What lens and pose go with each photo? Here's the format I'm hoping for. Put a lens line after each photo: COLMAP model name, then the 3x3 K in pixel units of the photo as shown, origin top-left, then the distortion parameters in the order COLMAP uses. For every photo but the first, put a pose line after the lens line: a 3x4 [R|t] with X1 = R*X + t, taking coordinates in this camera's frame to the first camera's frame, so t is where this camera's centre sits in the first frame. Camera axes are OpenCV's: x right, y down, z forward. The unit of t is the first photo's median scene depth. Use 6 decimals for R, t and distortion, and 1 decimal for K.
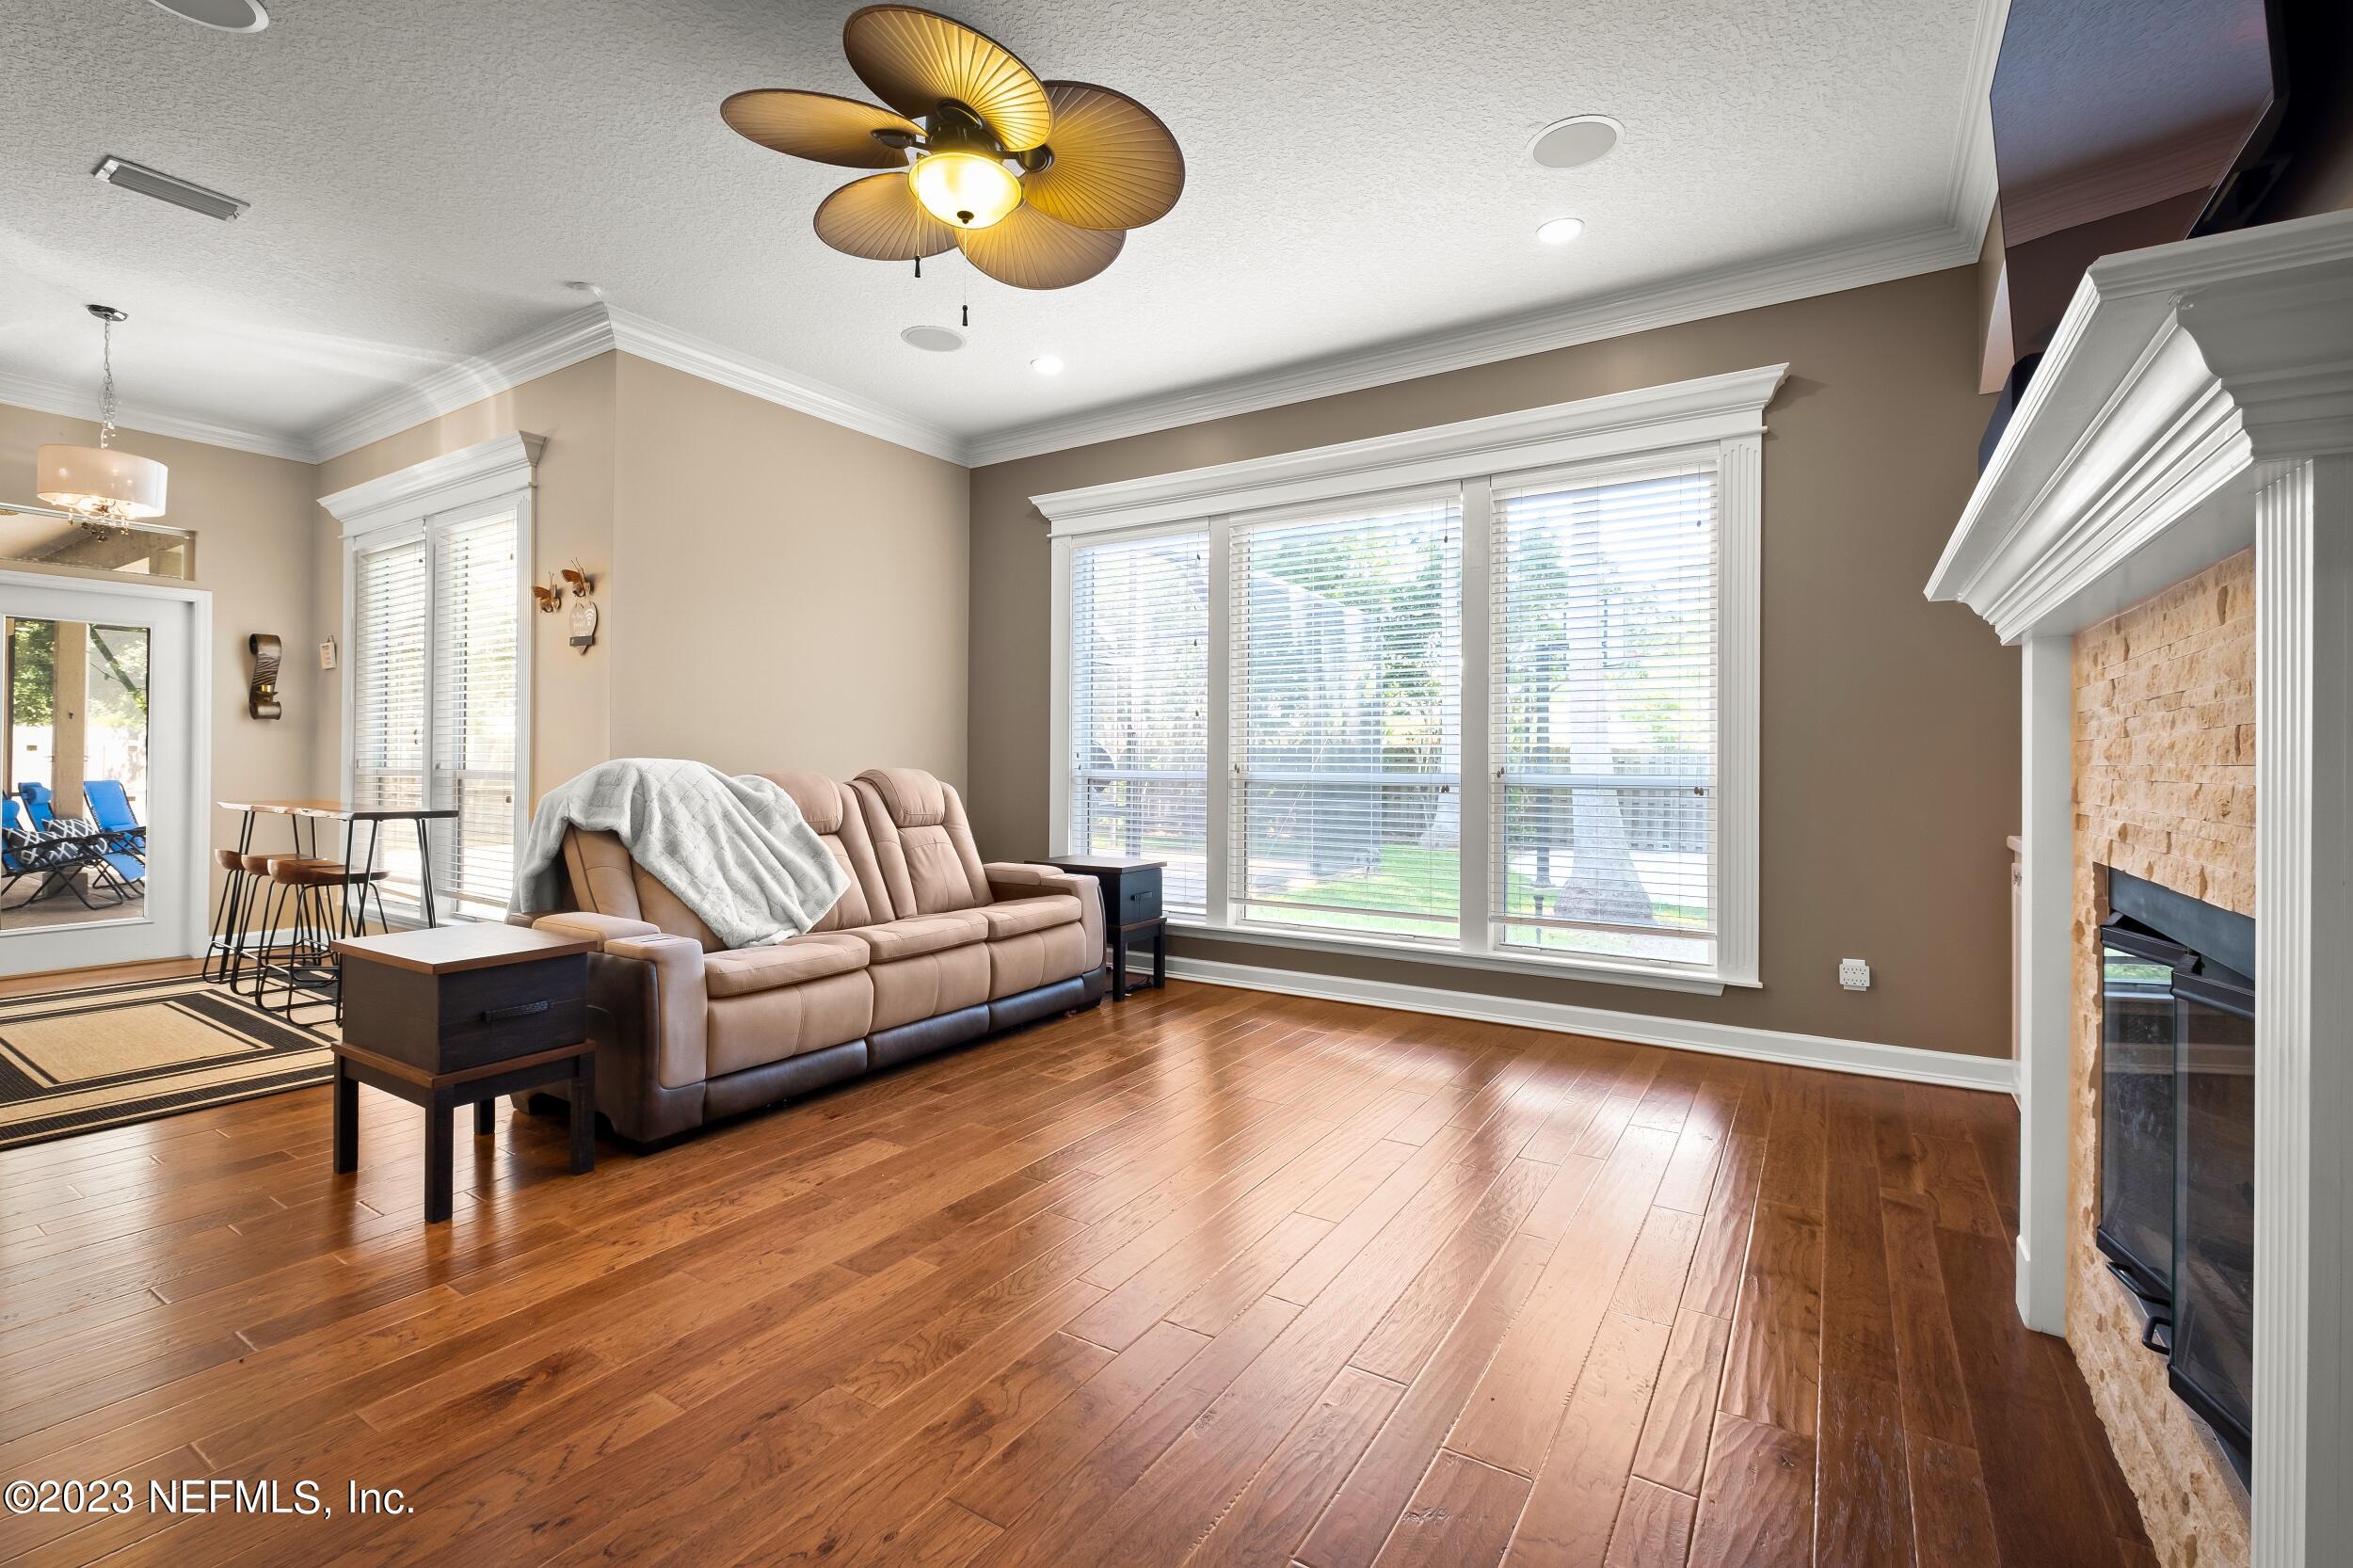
lens RADIAL K [[1021.8, 0, 1177.1], [0, 1021.8, 761.6], [0, 0, 1]] dist [-0.001025, -0.001609]
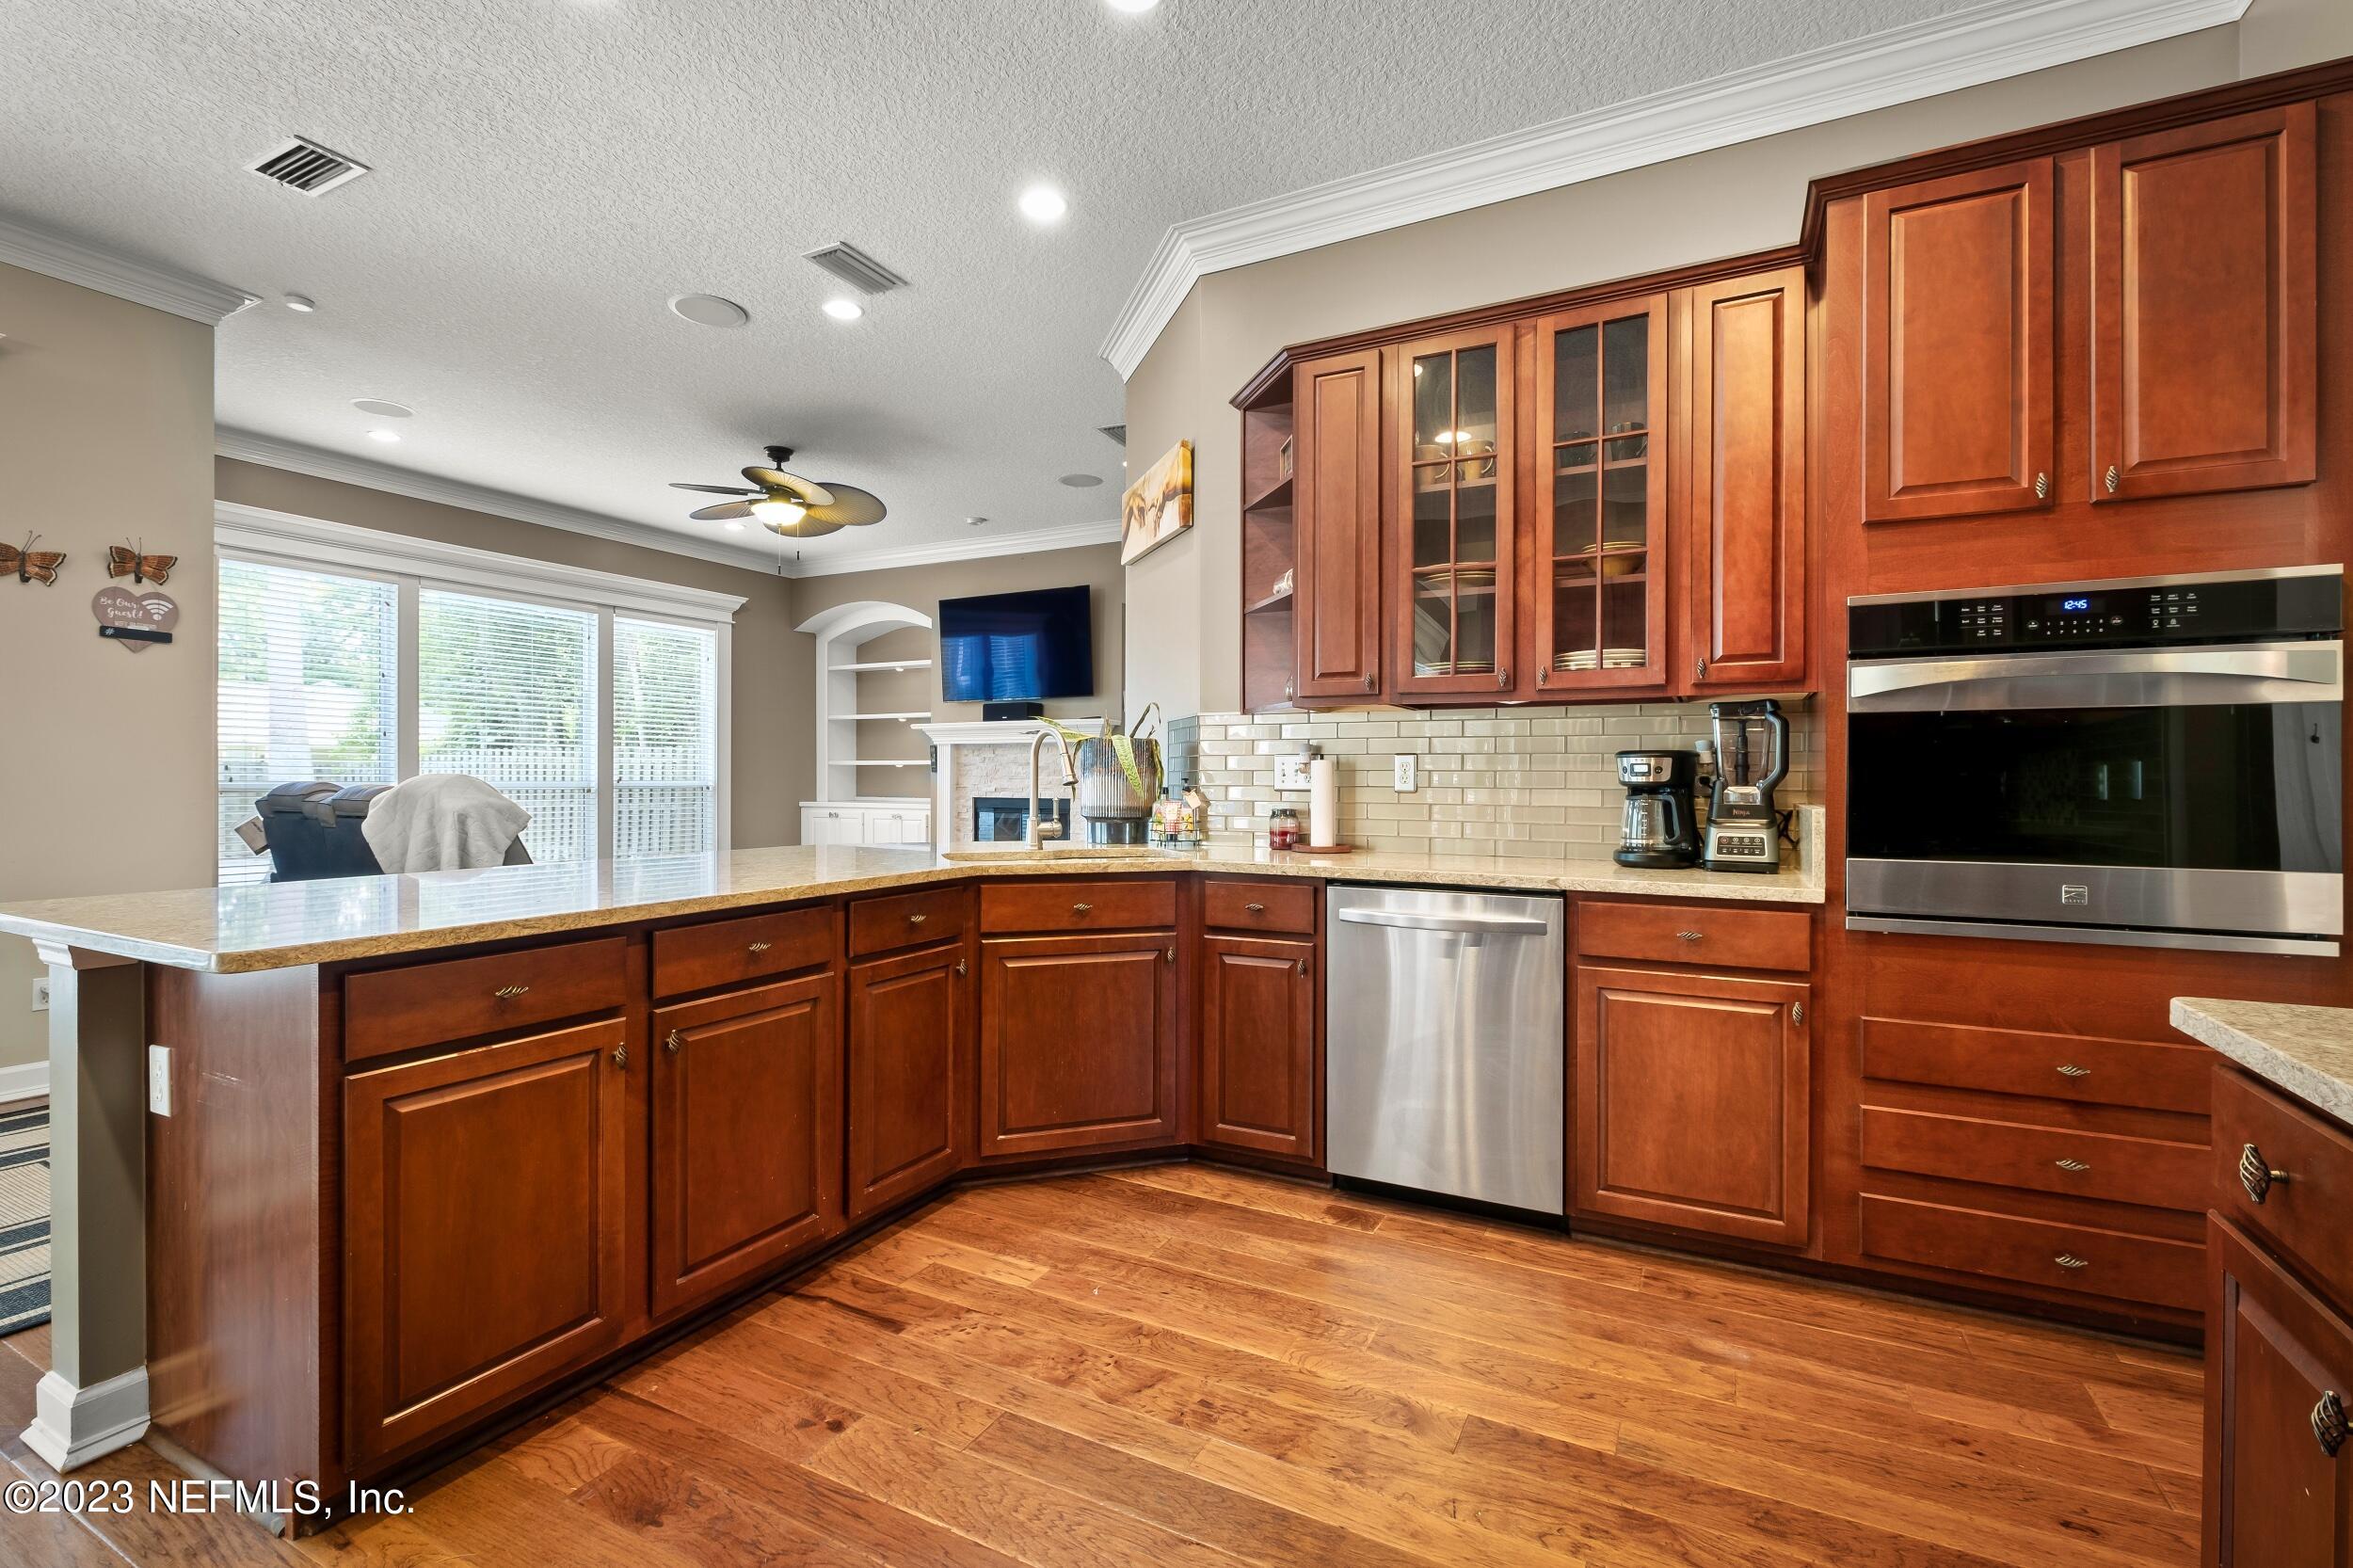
lens RADIAL K [[1021.8, 0, 1169.2], [0, 1021.8, 790.8], [0, 0, 1]] dist [-0.001025, -0.001609]
pose [[-0.087253, -0.017905, 0.996025, -1.695337], [-0.003180, 0.999838, 0.017695, -0.006405], [-0.996181, -0.001624, -0.087296, 0.259042]]
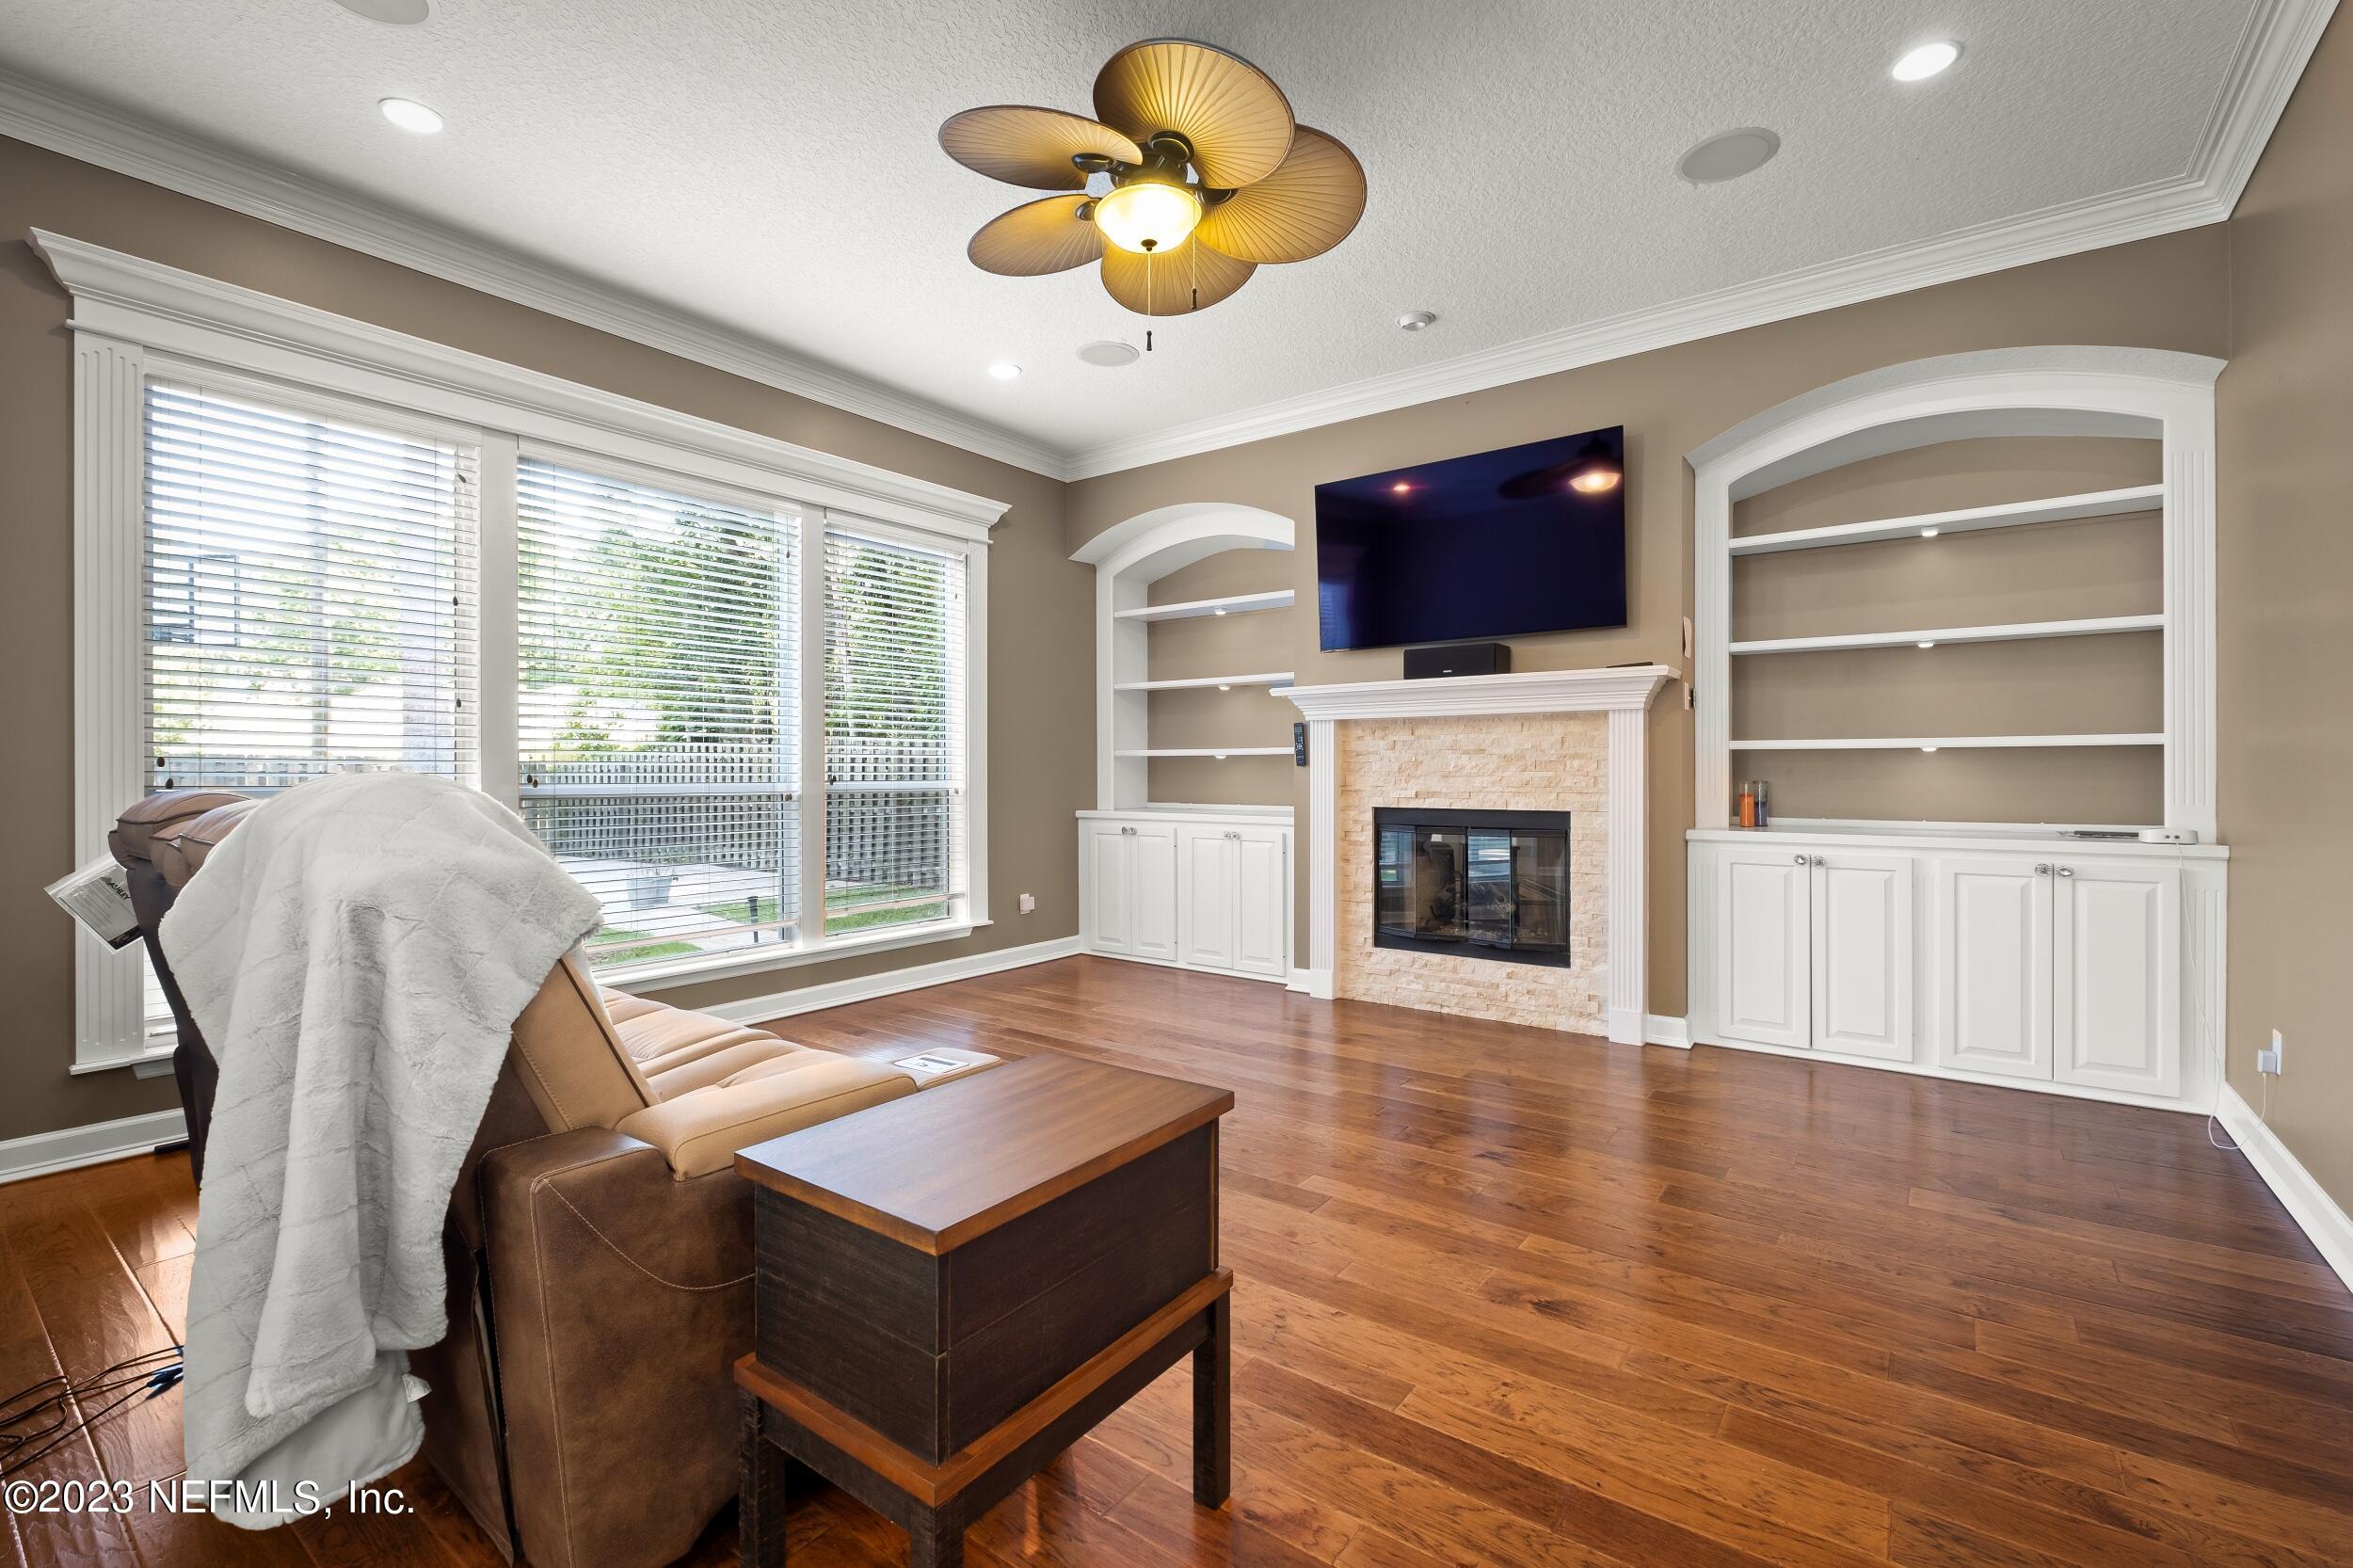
lens RADIAL K [[1021.8, 0, 1167.0], [0, 1021.8, 787.8], [0, 0, 1]] dist [-0.001025, -0.001609]
pose [[0.081440, -0.020050, 0.996477, -0.866844], [0.000247, 0.999798, 0.020096, -0.003801], [-0.996678, -0.001391, 0.081429, 0.627177]]
